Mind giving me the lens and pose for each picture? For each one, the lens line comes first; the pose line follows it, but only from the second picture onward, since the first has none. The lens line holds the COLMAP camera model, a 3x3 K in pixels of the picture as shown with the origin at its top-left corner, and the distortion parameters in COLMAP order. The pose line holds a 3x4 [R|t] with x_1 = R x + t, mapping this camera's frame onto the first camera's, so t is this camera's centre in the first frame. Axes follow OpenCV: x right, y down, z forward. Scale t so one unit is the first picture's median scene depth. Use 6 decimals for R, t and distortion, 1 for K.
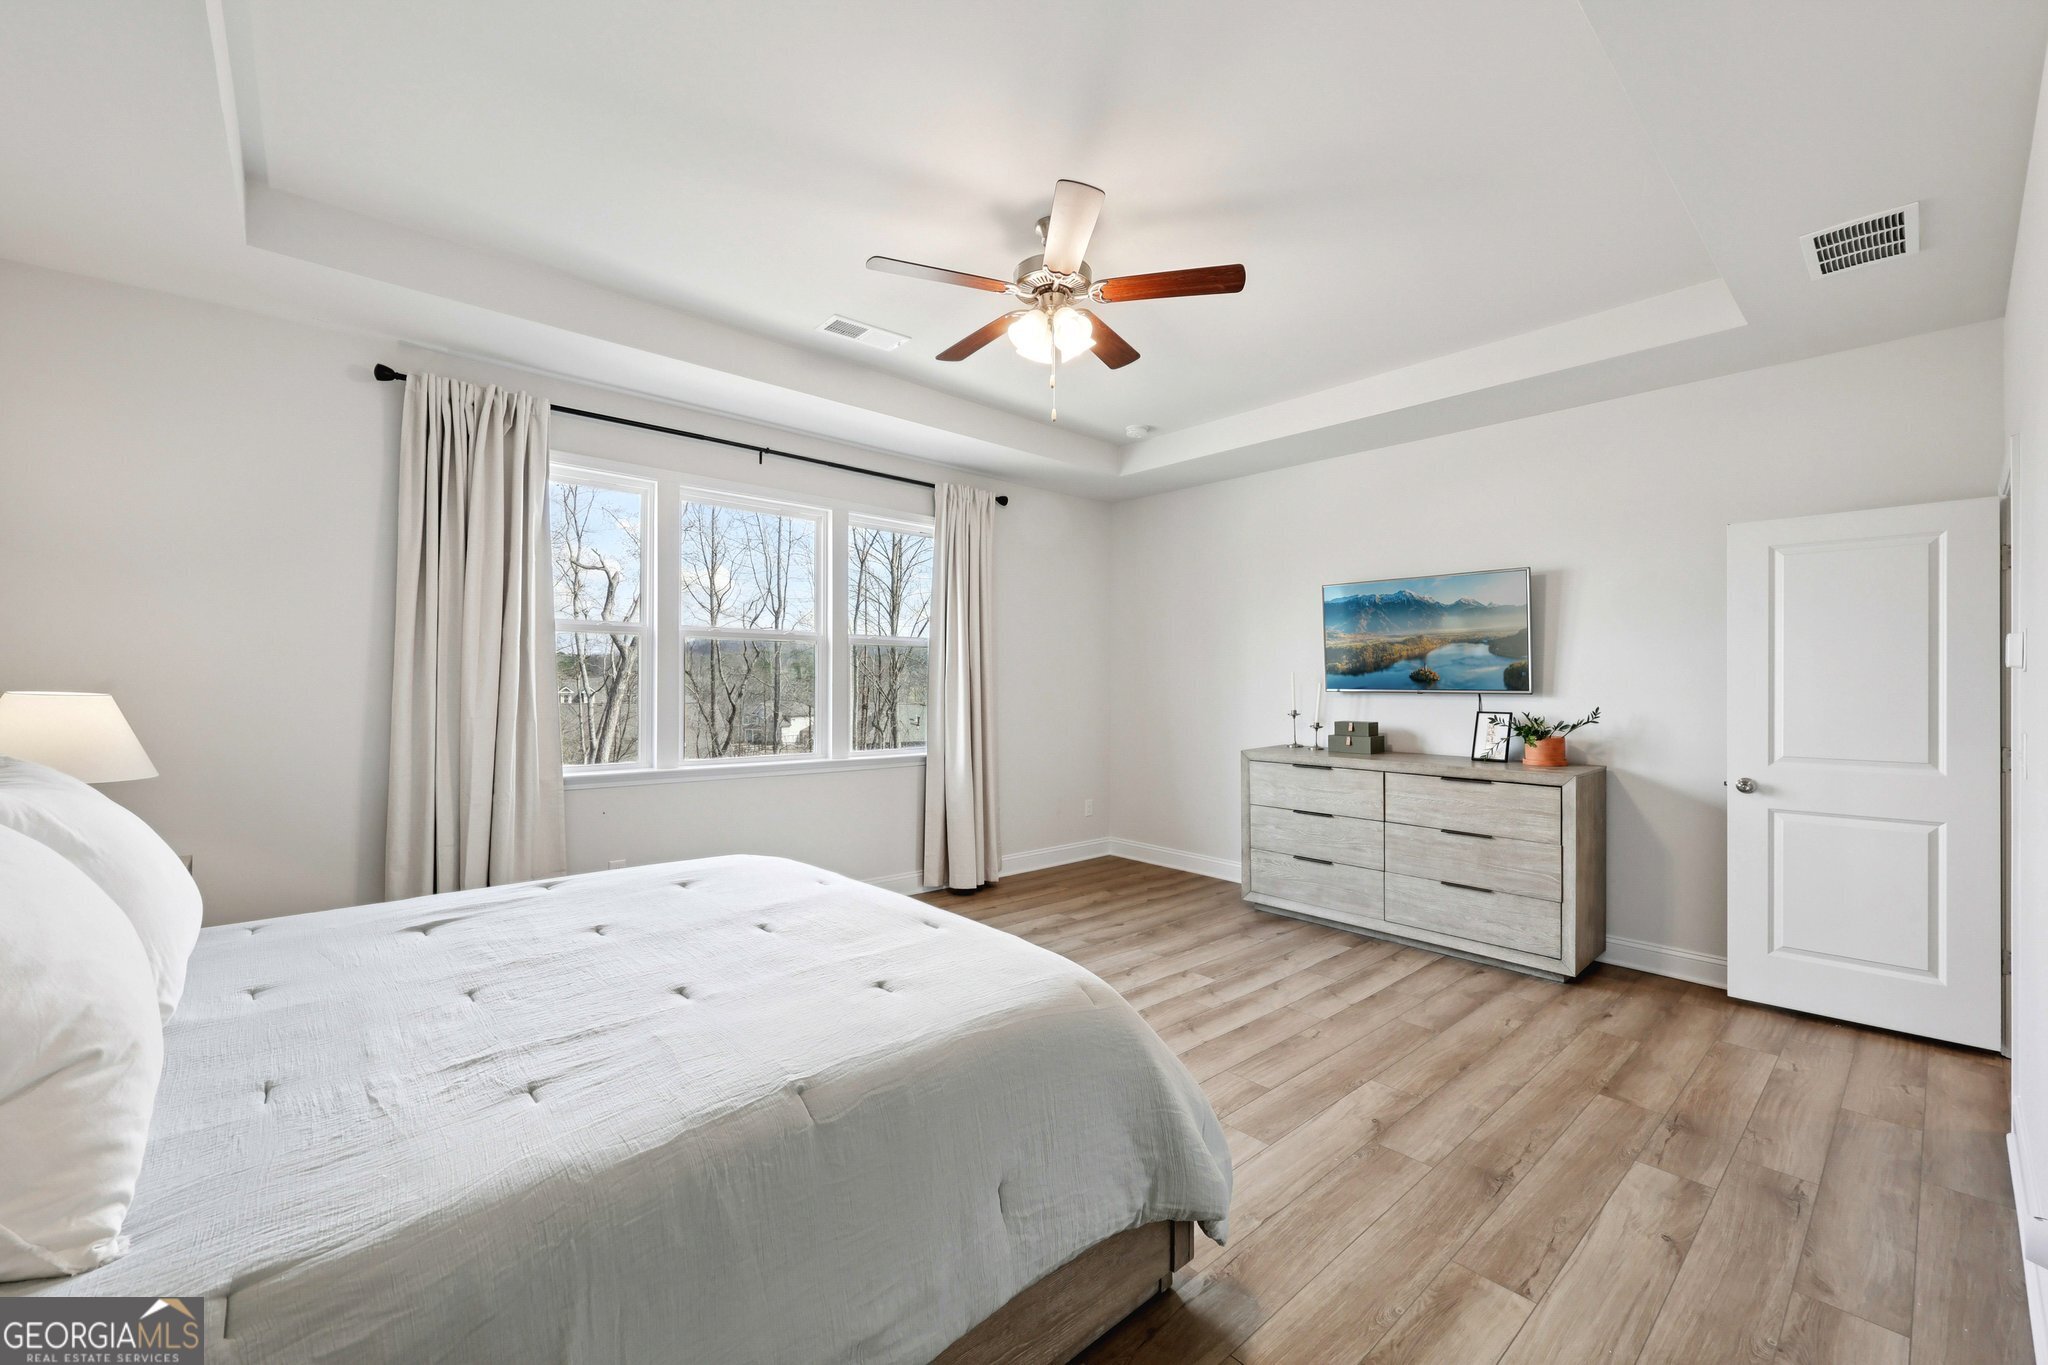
lens RADIAL K [[827.2, 0, 1015.2], [0, 827.2, 686.7], [0, 0, 1]] dist [-0.003205, 0.000833]
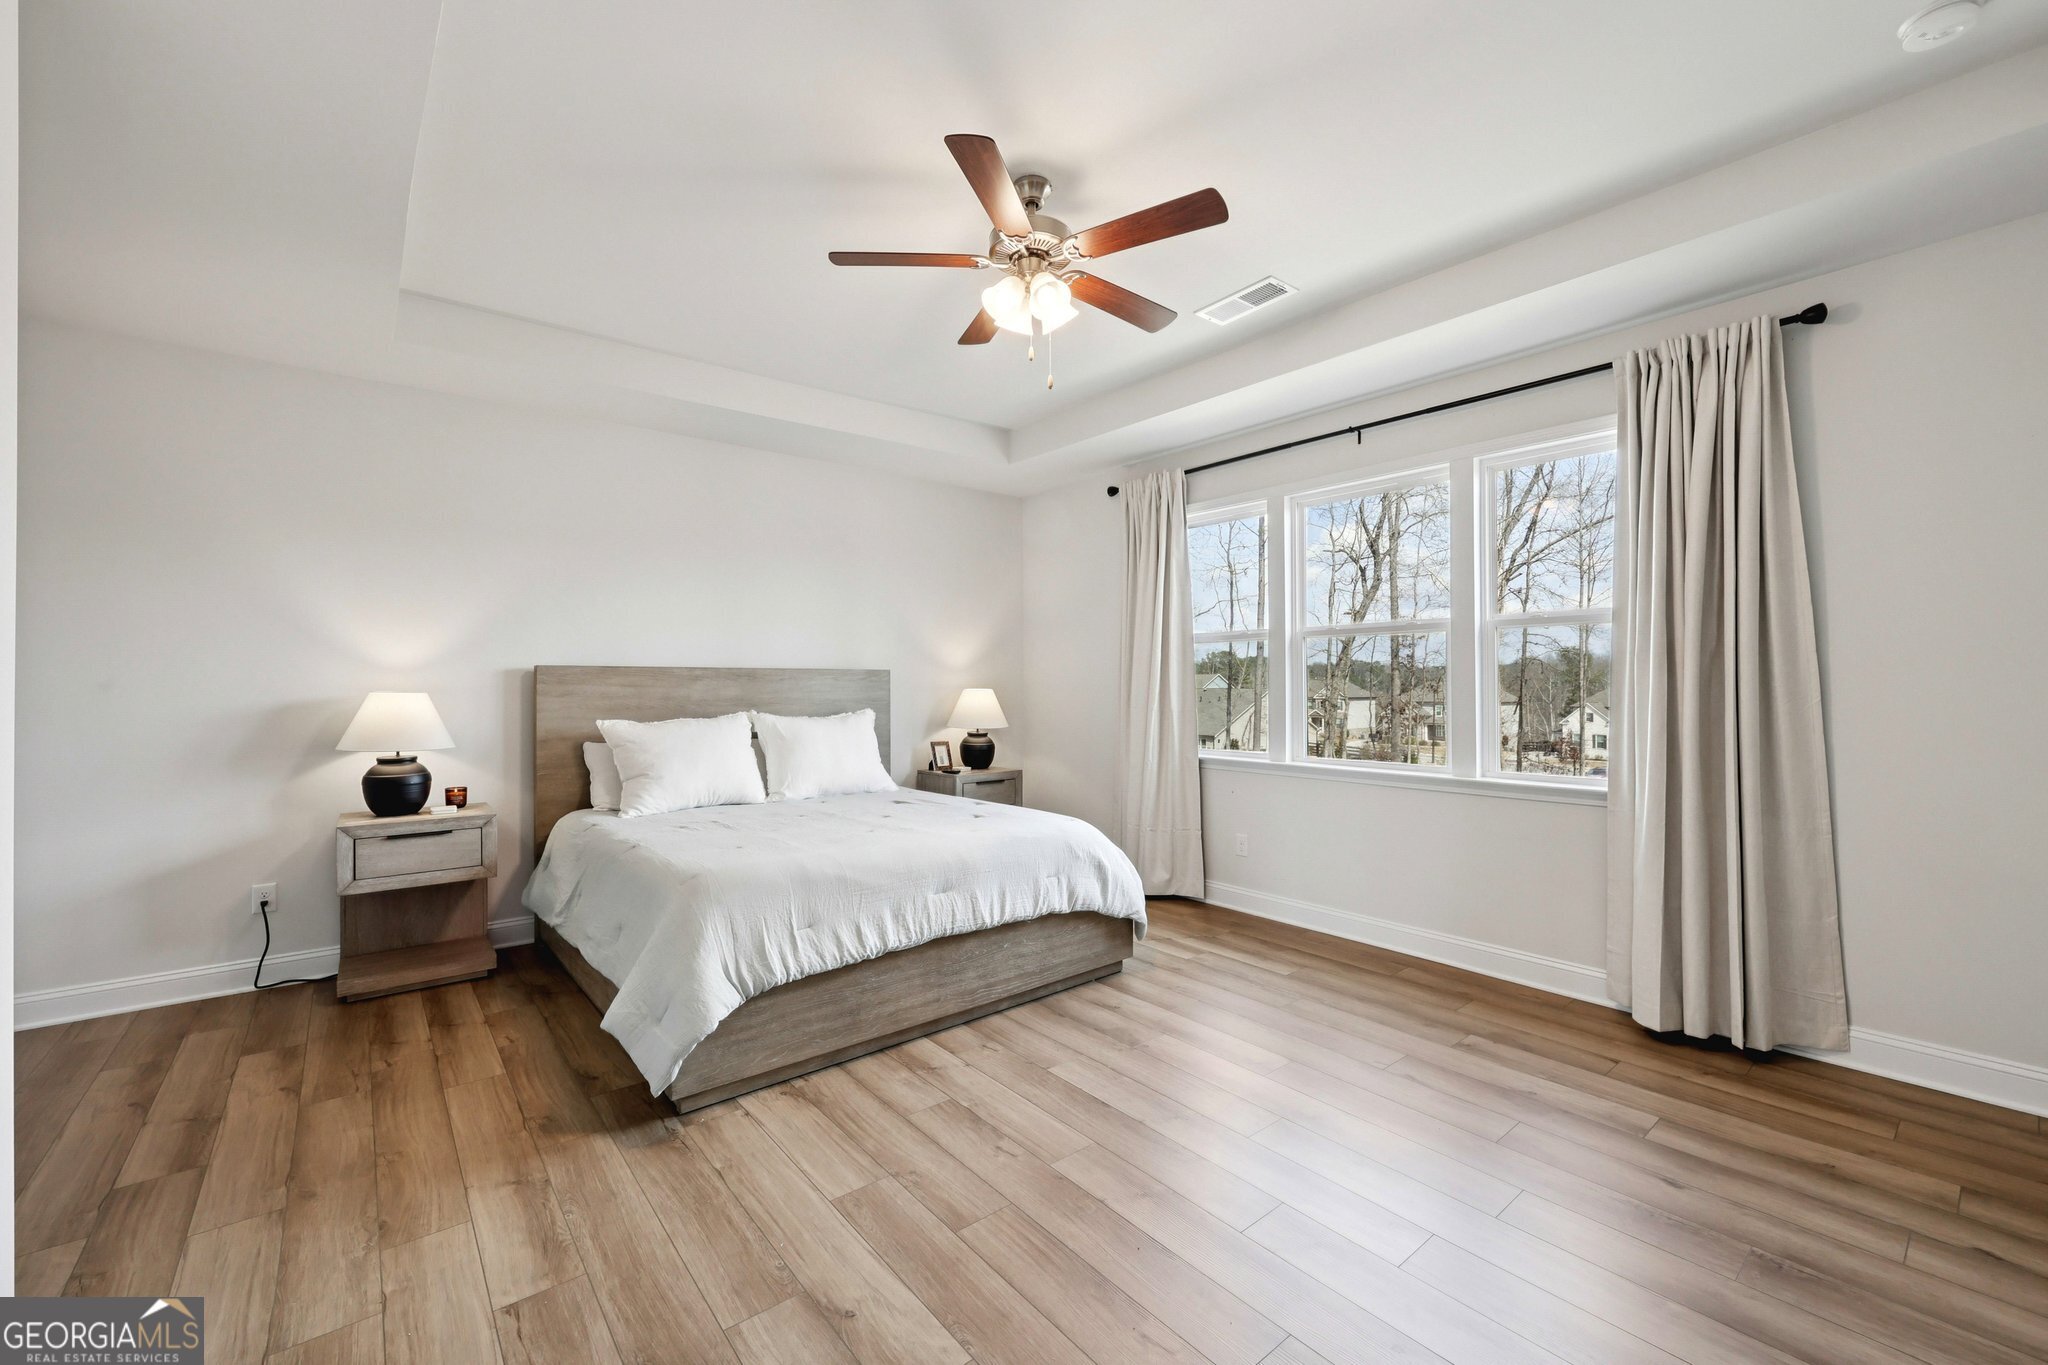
lens RADIAL K [[827.2, 0, 1016.5], [0, 827.2, 678.6], [0, 0, 1]] dist [-0.003205, 0.000833]
pose [[-0.046226, -0.014446, -0.998827, 1.082831], [-0.001965, 0.999895, -0.014370, 0.012822], [0.998929, 0.001299, -0.046250, 1.134594]]
